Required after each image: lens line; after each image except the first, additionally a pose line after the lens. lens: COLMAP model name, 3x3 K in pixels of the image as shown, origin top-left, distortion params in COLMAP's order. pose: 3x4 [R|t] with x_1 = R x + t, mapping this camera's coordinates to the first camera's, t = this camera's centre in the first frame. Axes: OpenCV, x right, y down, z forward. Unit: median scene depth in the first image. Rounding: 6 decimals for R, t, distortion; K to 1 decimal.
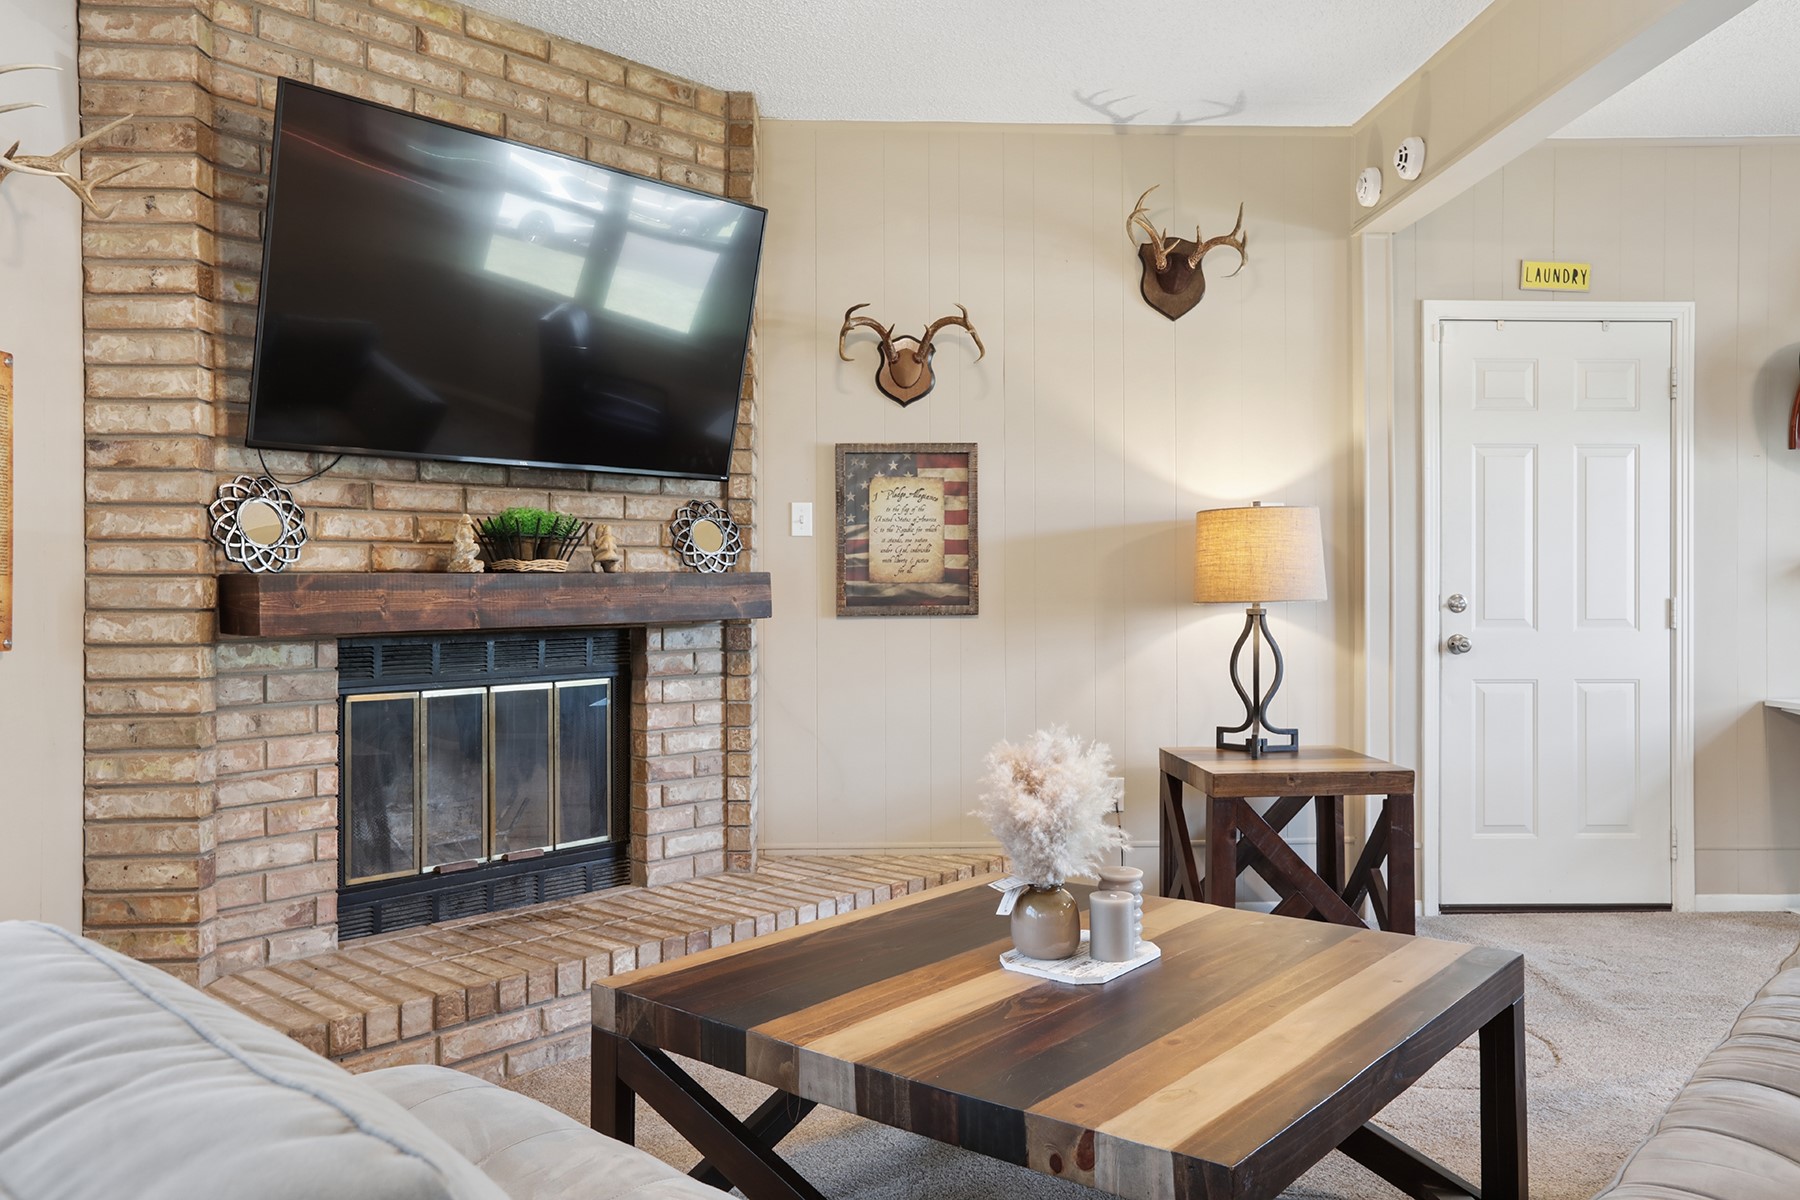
lens RADIAL K [[1381.3, 0, 859.9], [0, 1381.3, 578.5], [0, 0, 1]] dist [-0.039050, 0.179782]
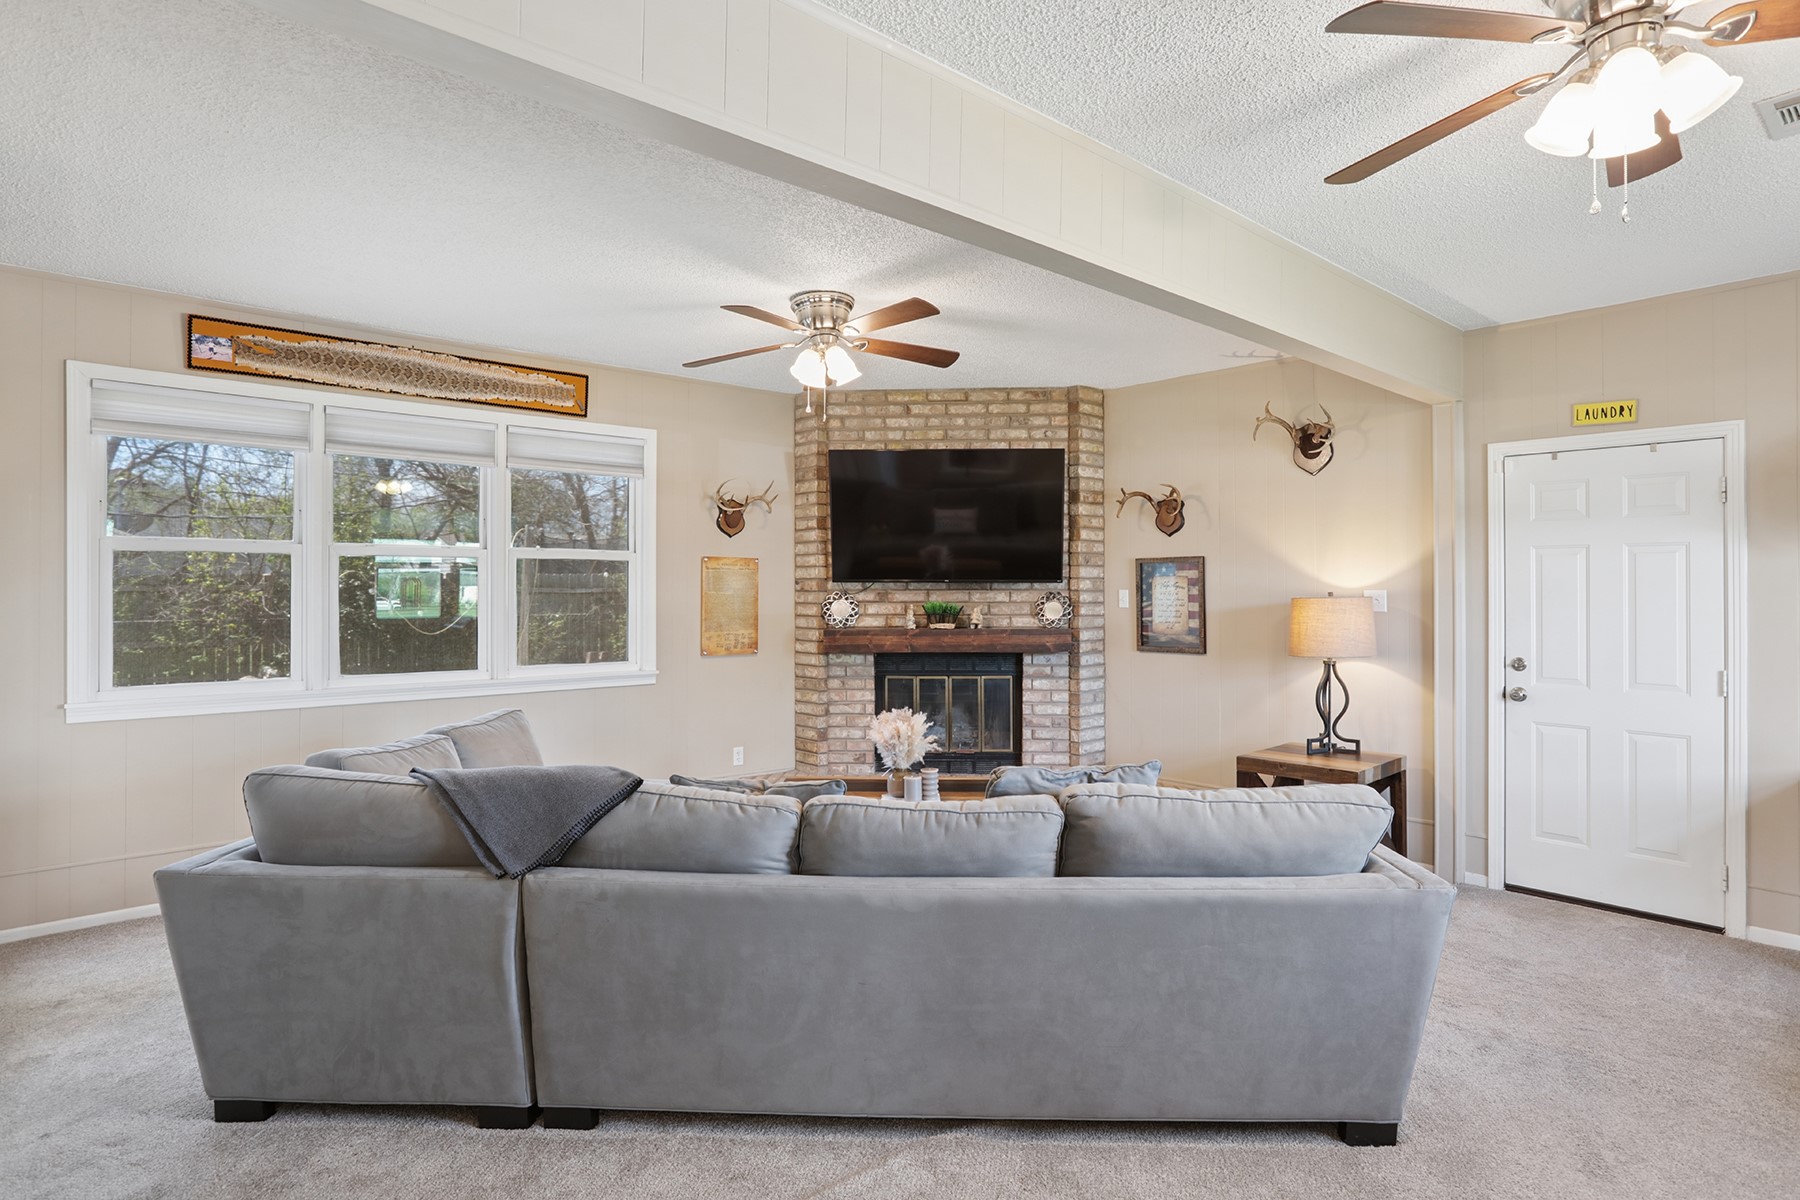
lens RADIAL K [[943.1, 0, 894.7], [0, 943.1, 589.3], [0, 0, 1]] dist [-0.051892, 0.069717]
pose [[0.630787, -0.000910, -0.775955, 0.818341], [0.003087, 0.999994, 0.001336, -0.063025], [0.775950, -0.003238, 0.630787, -0.058778]]
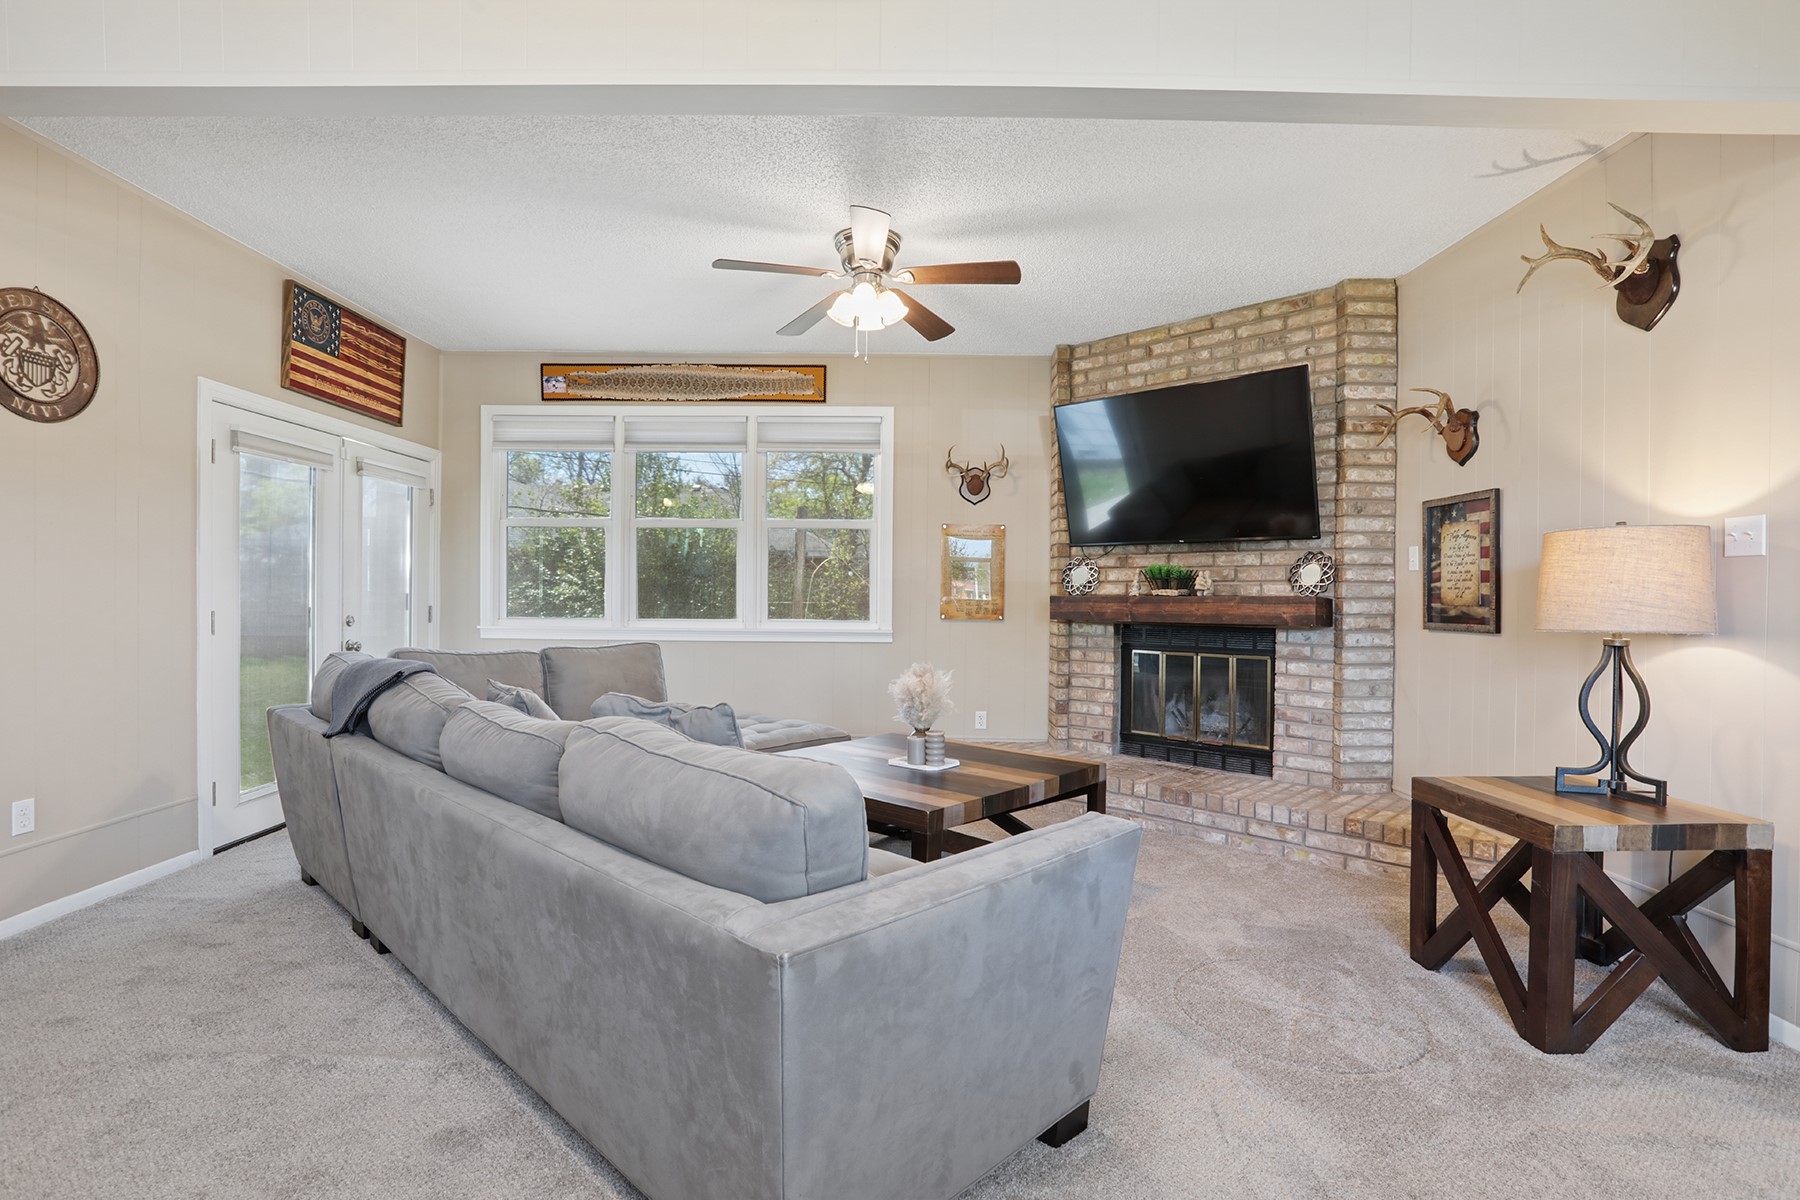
lens RADIAL K [[849.4, 0, 900.0], [0, 849.4, 600.0], [0, 0, 1]] dist [-0.026108, 0.000896]
pose [[-0.017516, 0.010968, -0.999786, 0.873349], [-0.004616, 0.999928, 0.011051, -0.008813], [0.999836, 0.004808, -0.017464, 0.539892]]
